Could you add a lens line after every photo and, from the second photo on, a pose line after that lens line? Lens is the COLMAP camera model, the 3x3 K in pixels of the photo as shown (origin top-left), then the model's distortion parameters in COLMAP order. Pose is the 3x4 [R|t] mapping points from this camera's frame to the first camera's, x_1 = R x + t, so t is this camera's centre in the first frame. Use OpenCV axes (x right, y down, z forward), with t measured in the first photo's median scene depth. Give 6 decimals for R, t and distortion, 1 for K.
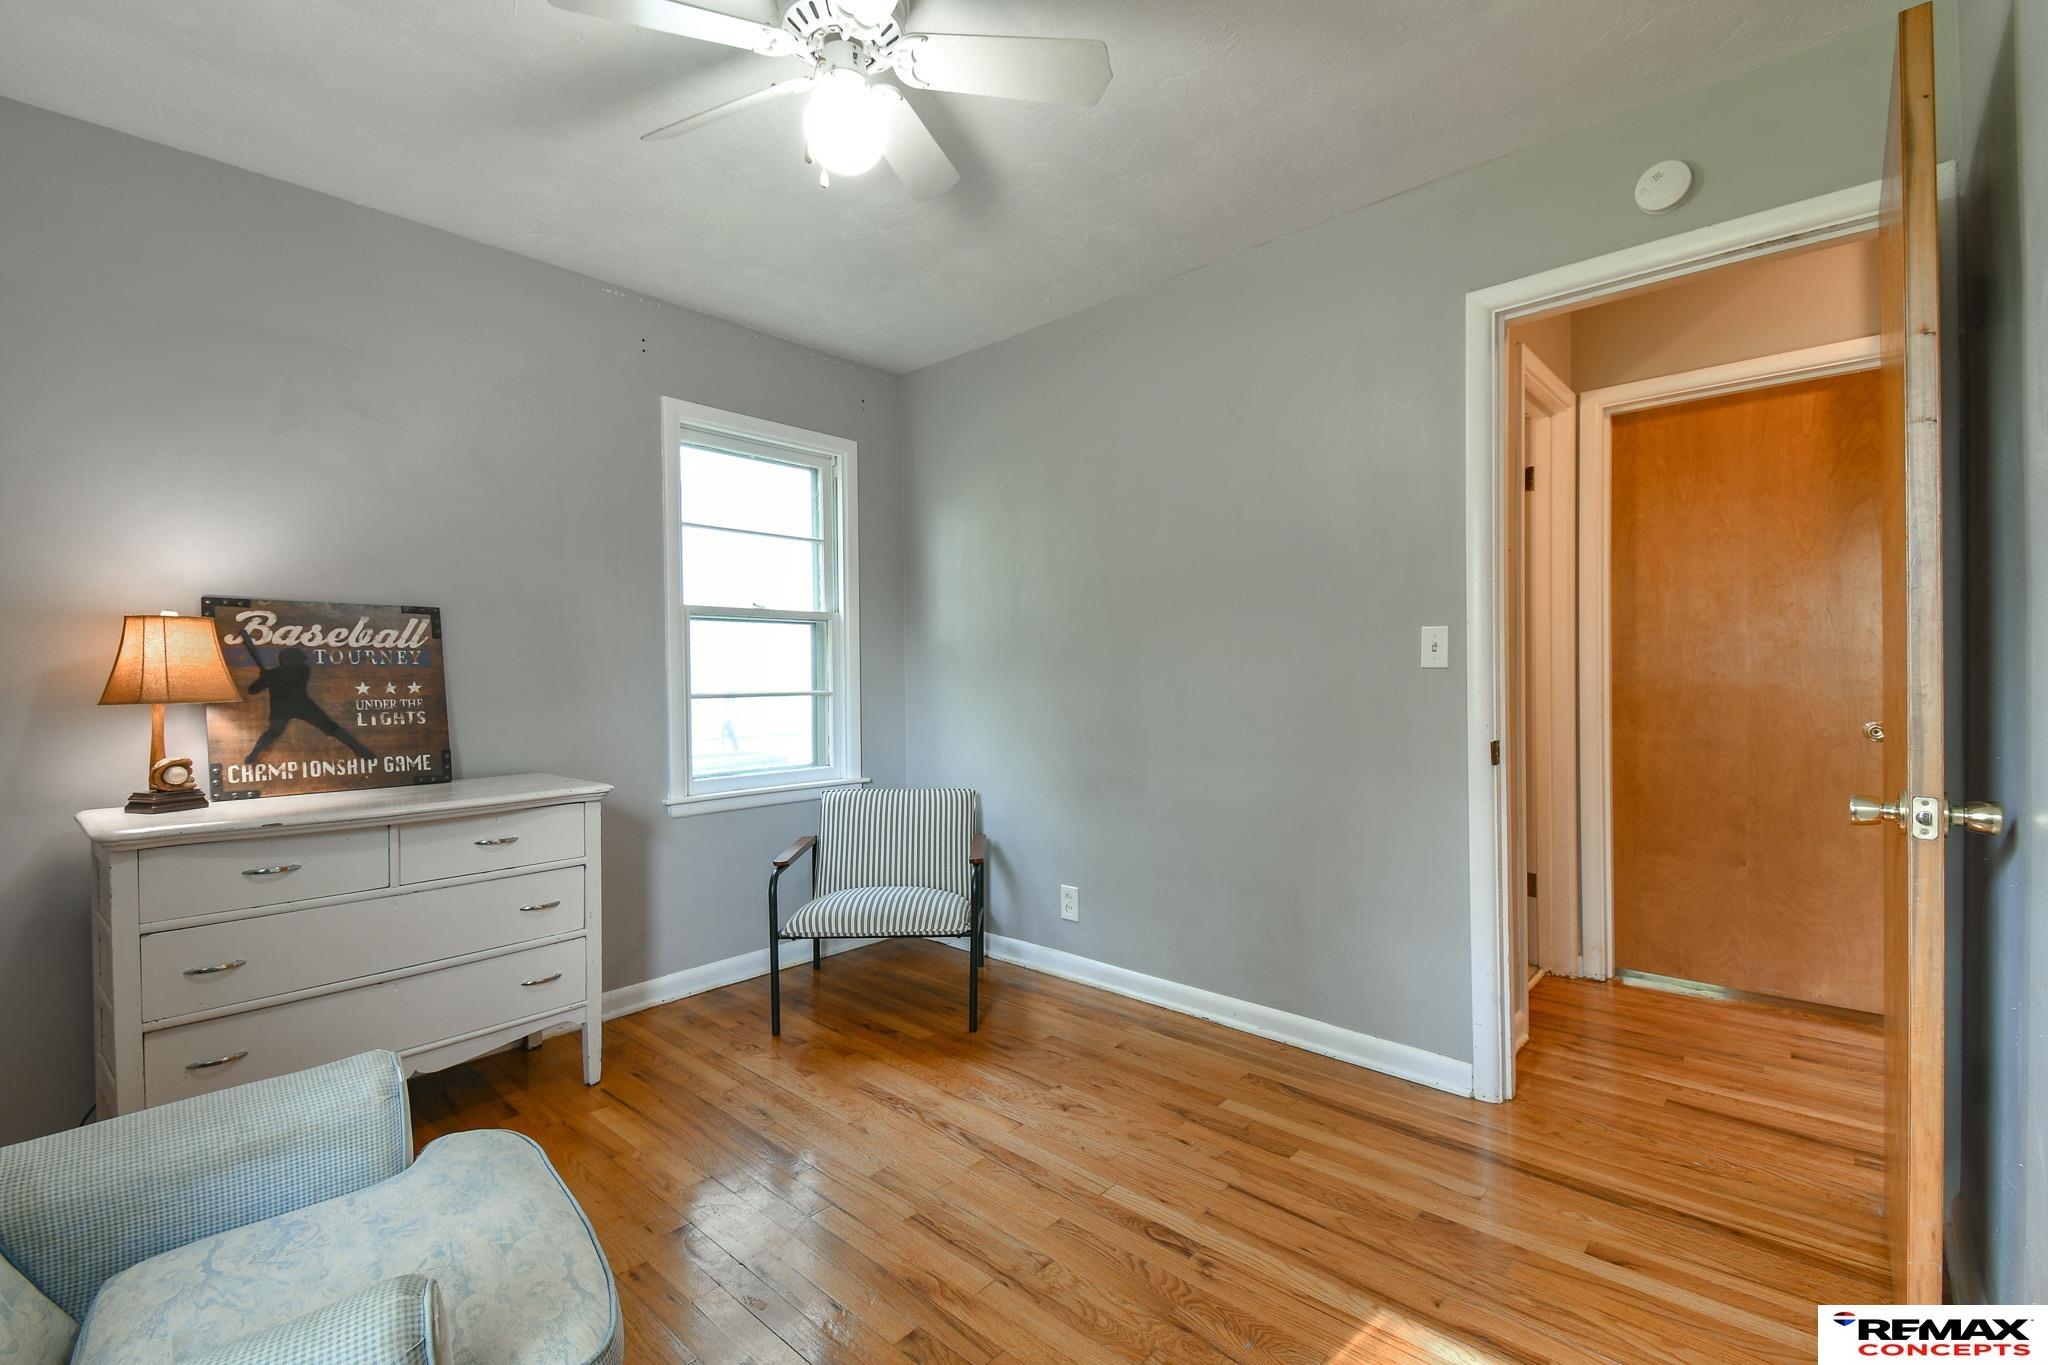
lens RADIAL K [[891.0, 0, 1021.6], [0, 891.0, 682.0], [0, 0, 1]] dist [0.039313, -0.021803]
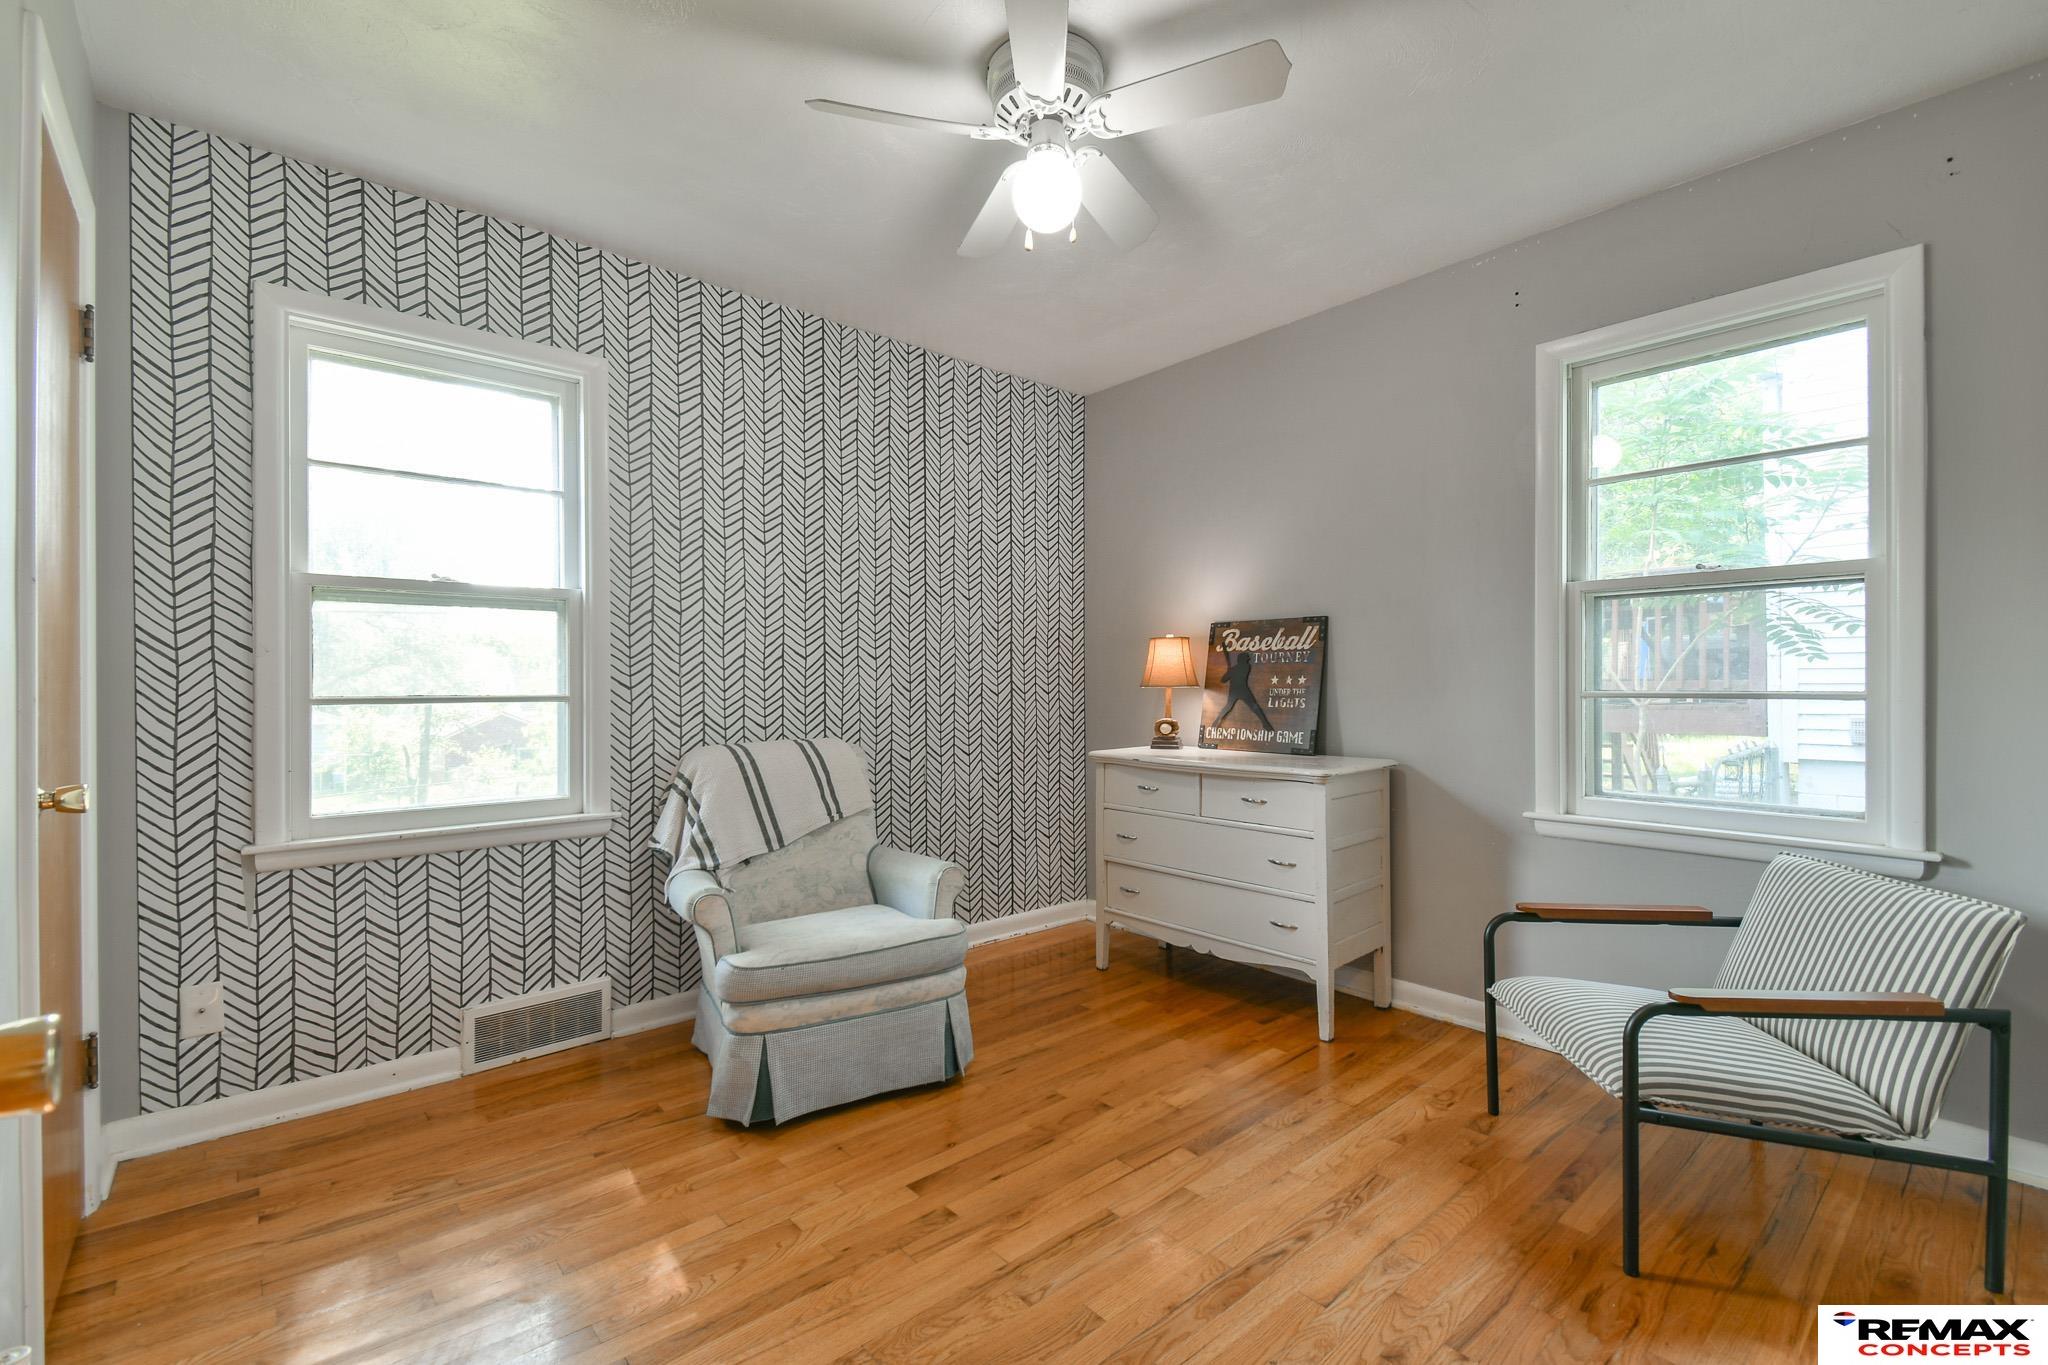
lens RADIAL K [[891.0, 0, 1021.6], [0, 891.0, 682.0], [0, 0, 1]] dist [0.039313, -0.021803]
pose [[-0.124291, 0.008892, -0.992206, 0.672510], [-0.001741, 0.999956, 0.009179, -0.001902], [0.992244, 0.002868, -0.124270, 0.786671]]
